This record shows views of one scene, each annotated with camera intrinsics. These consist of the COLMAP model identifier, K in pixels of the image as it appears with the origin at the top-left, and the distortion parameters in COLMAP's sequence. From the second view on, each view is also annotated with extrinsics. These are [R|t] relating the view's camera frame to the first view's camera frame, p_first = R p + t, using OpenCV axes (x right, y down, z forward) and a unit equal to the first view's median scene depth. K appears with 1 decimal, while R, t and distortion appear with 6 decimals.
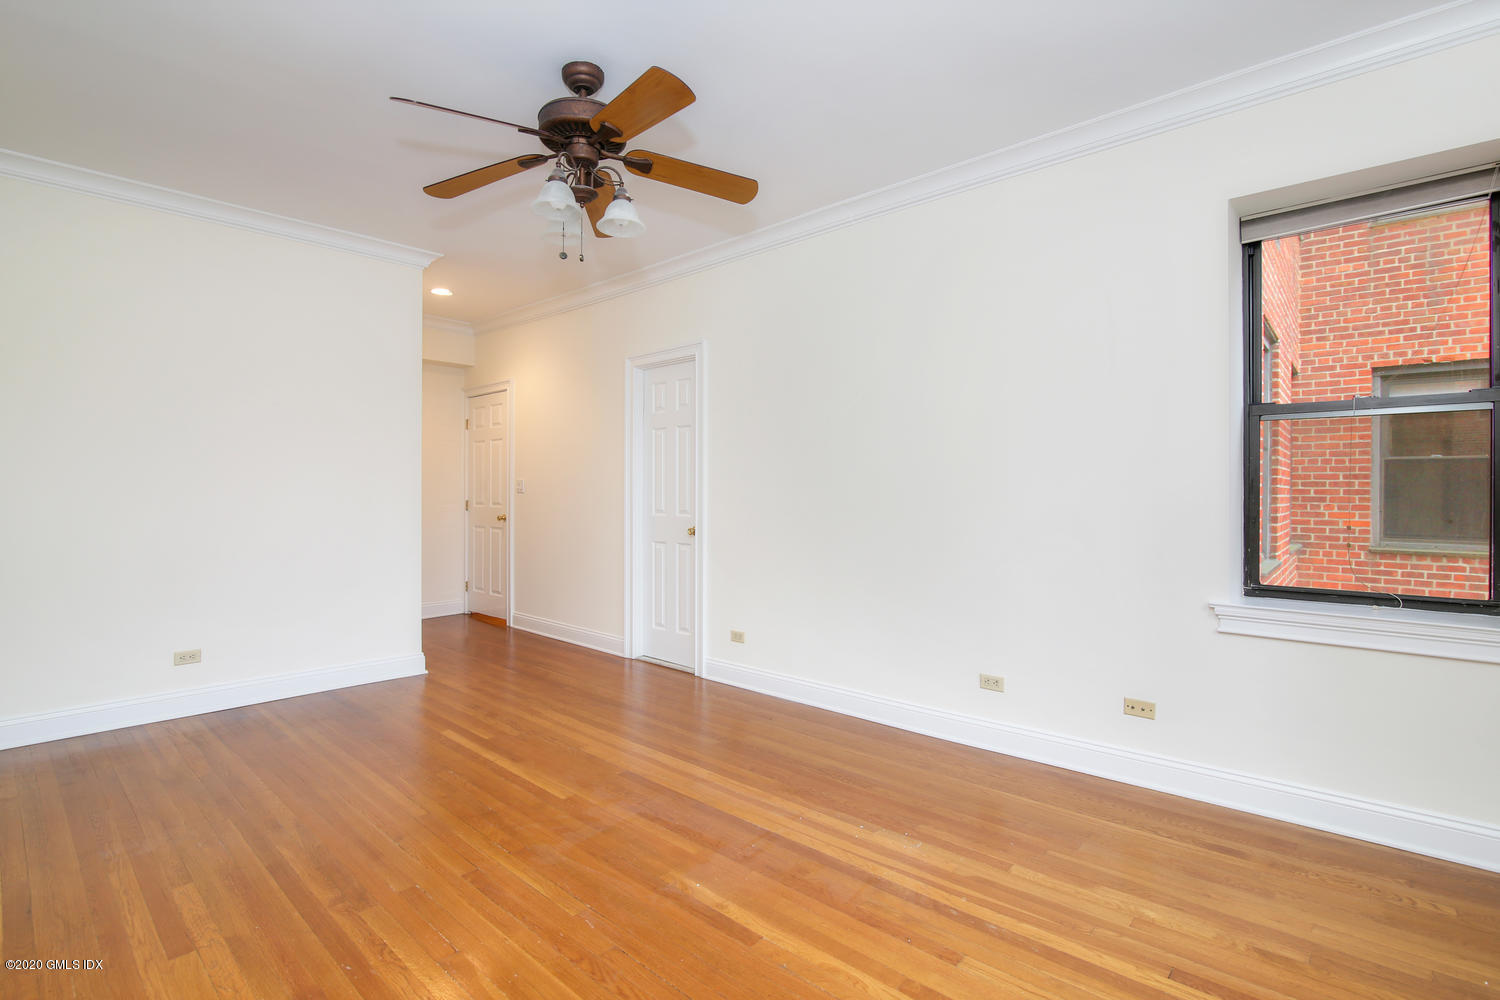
lens RADIAL K [[708.5, 0, 747.6], [0, 708.5, 490.0], [0, 0, 1]] dist [-0.024918, 0.005628]
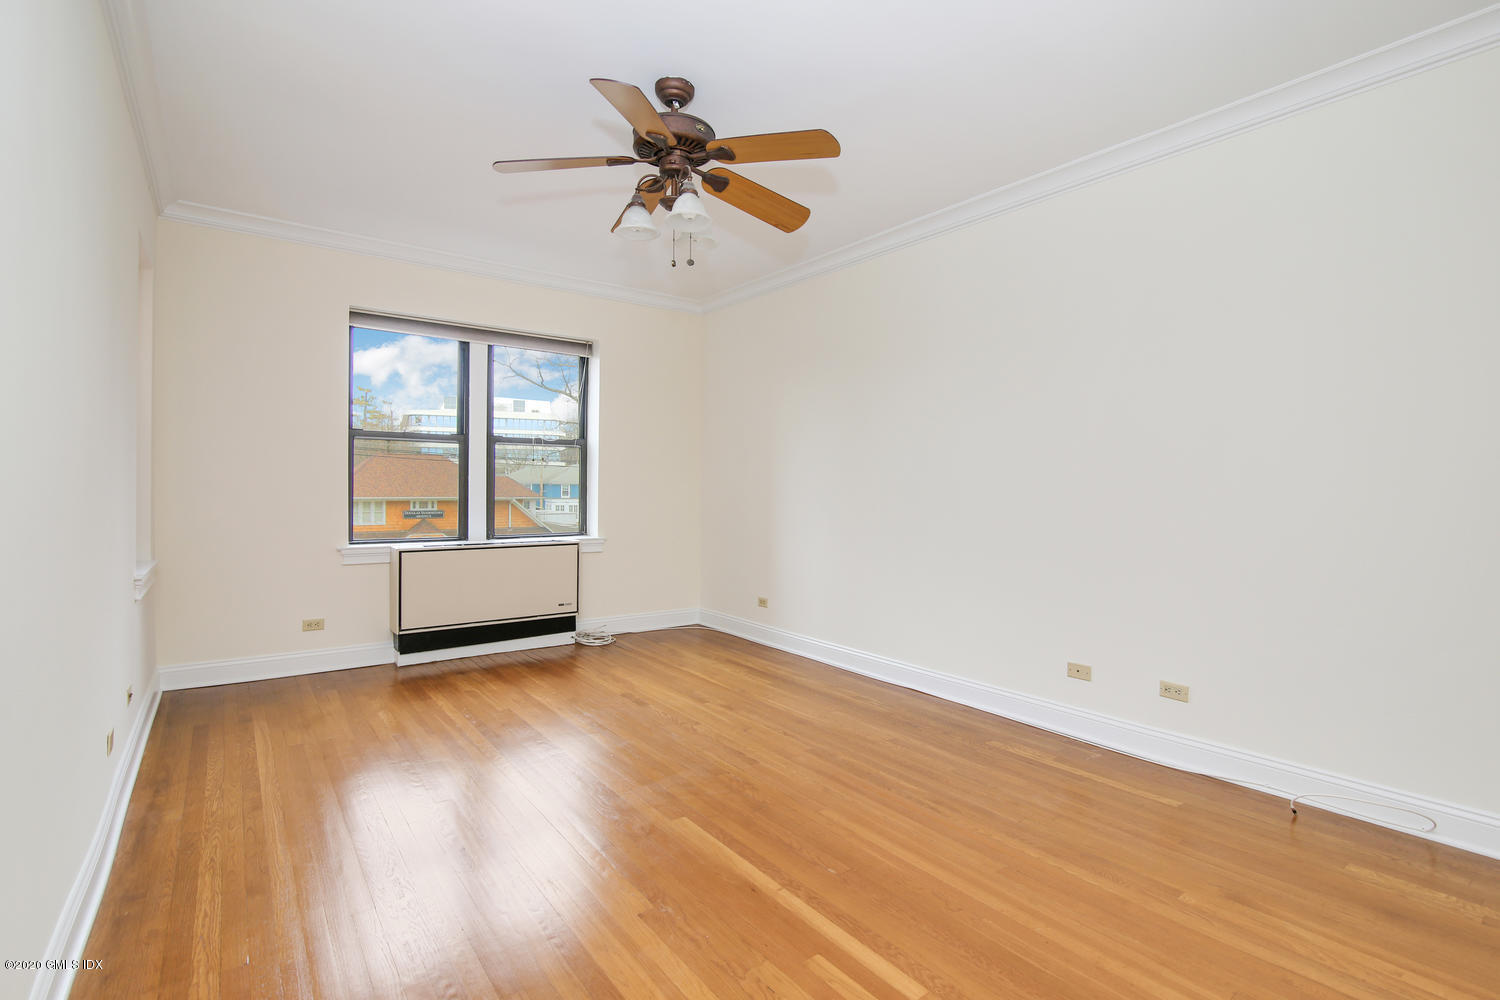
lens RADIAL K [[708.5, 0, 747.6], [0, 708.5, 490.0], [0, 0, 1]] dist [-0.024918, 0.005628]
pose [[-0.980796, -0.001967, 0.195026, -0.561127], [-0.002971, 0.999984, -0.004854, 0.014871], [-0.195013, -0.005340, -0.980786, 2.029985]]
